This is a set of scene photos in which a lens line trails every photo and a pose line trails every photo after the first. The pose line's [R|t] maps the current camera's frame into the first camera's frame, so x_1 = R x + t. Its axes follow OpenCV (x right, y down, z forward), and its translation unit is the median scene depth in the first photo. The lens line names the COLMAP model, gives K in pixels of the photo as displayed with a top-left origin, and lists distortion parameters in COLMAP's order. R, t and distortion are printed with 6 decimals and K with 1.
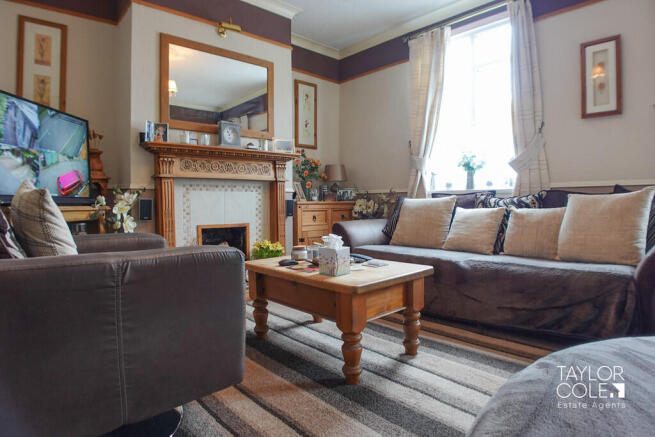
lens RADIAL K [[369.6, 0, 327.5], [0, 369.6, 218.5], [0, 0, 1]] dist [-0.099303, 0.018172]
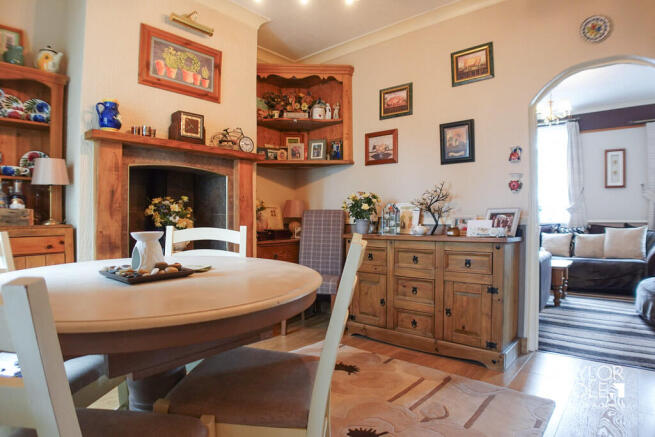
lens RADIAL K [[369.6, 0, 327.5], [0, 369.6, 218.5], [0, 0, 1]] dist [-0.099303, 0.018172]
pose [[0.990835, 0.004176, 0.135017, -1.134161], [0.001088, 0.999243, -0.038893, -0.039942], [-0.135077, 0.038684, 0.990080, -0.760945]]
